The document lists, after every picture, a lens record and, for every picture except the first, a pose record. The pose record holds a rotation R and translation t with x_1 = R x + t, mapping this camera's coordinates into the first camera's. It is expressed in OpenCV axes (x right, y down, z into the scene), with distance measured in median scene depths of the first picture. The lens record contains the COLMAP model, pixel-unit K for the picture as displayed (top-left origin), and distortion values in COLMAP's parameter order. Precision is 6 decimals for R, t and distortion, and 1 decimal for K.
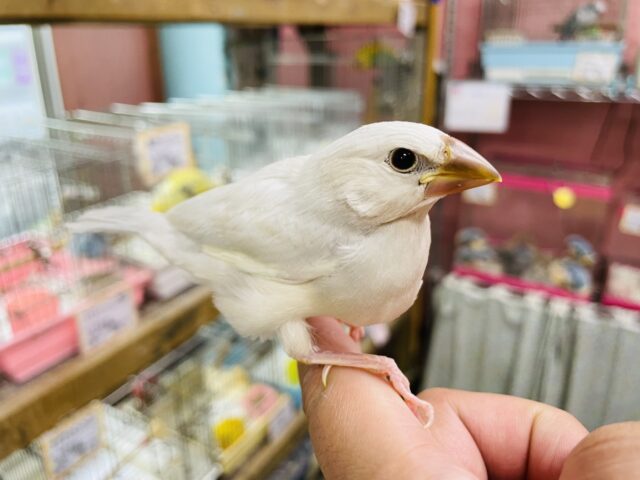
lens RADIAL K [[532.5, 0, 320.0], [0, 532.5, 240.0], [0, 0, 1]] dist [0.011126, -0.076580]
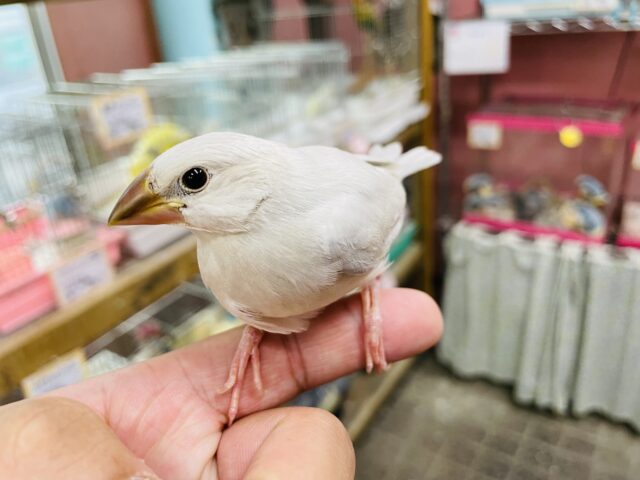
lens RADIAL K [[532.5, 0, 320.0], [0, 532.5, 240.0], [0, 0, 1]] dist [0.011126, -0.076580]
pose [[0.992545, -0.045313, -0.113138, 0.108304], [0.053777, 0.995887, 0.072917, 0.012037], [0.109369, -0.078458, 0.990900, -0.010064]]
